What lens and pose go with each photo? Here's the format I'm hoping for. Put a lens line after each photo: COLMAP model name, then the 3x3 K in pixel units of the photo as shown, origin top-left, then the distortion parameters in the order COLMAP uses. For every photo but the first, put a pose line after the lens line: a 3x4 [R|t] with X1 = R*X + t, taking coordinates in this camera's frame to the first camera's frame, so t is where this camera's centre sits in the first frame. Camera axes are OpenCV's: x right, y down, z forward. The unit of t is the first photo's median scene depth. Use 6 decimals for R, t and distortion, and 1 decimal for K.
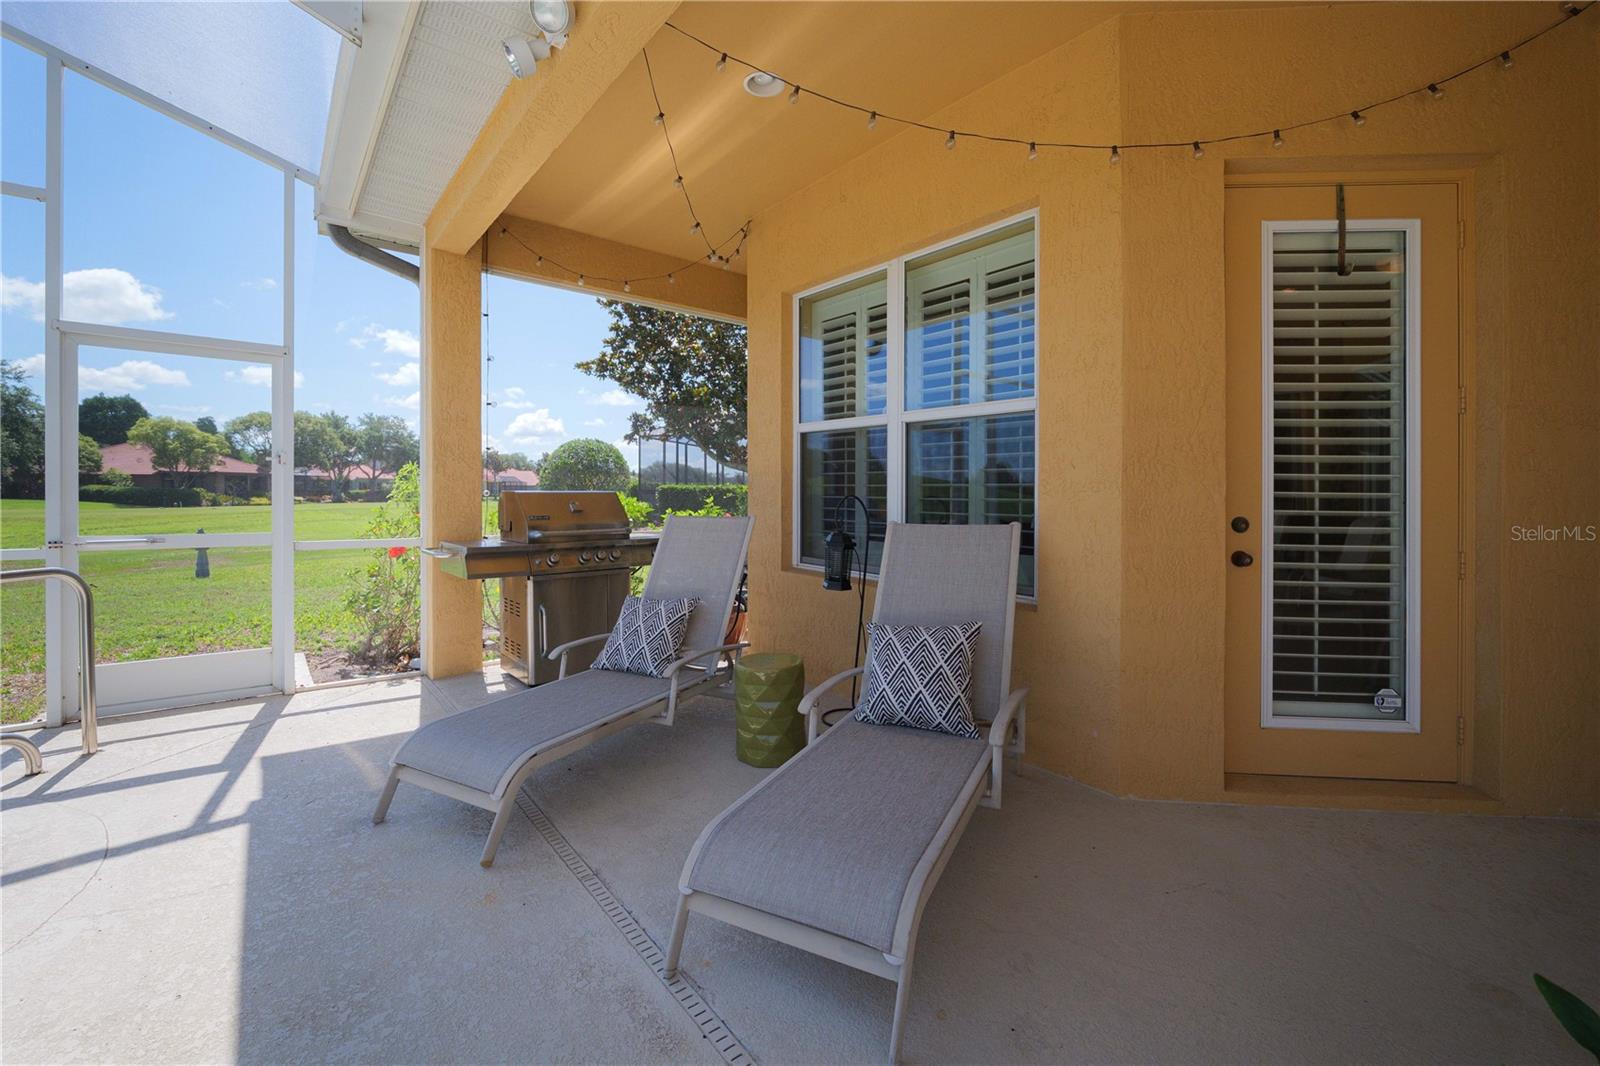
lens RADIAL K [[662.0, 0, 806.1], [0, 662.0, 484.3], [0, 0, 1]] dist [-0.001620, -0.000155]
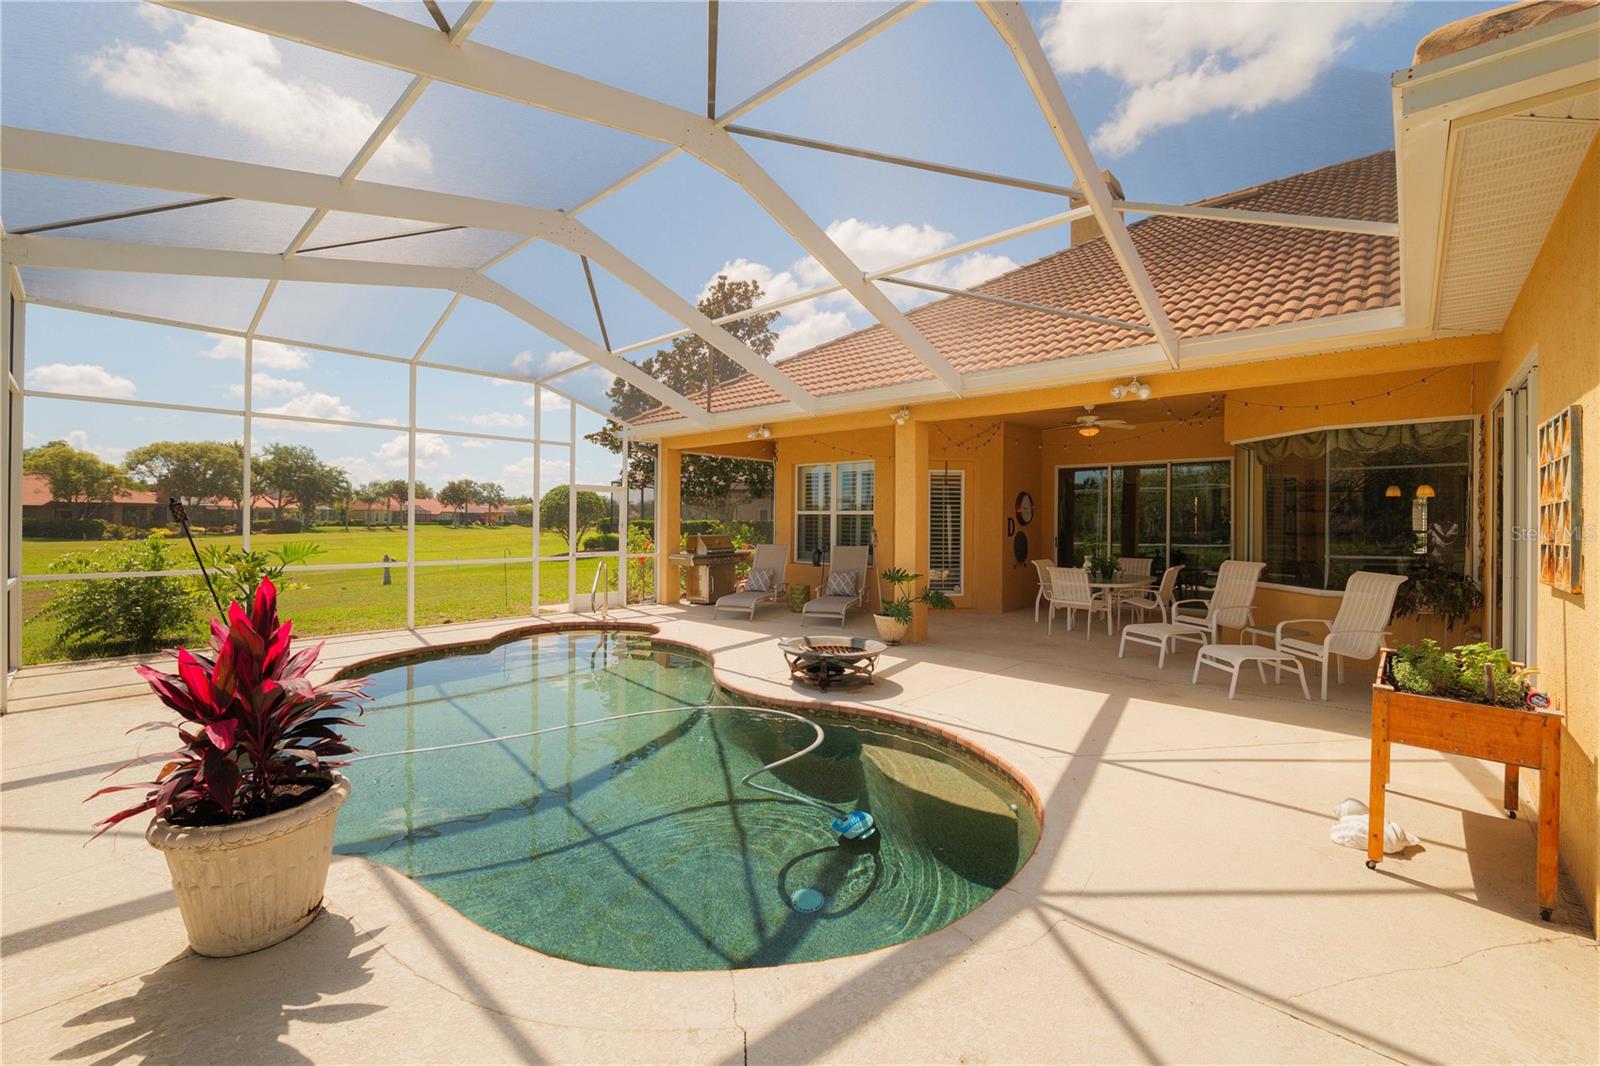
lens RADIAL K [[656.5, 0, 799.9], [0, 656.5, 513.2], [0, 0, 1]] dist [0.001498, 0.000210]
pose [[0.989978, 0.000201, 0.141222, -0.096188], [-0.000457, 0.999998, 0.001785, -0.021437], [-0.141222, -0.001832, 0.989976, -0.428122]]
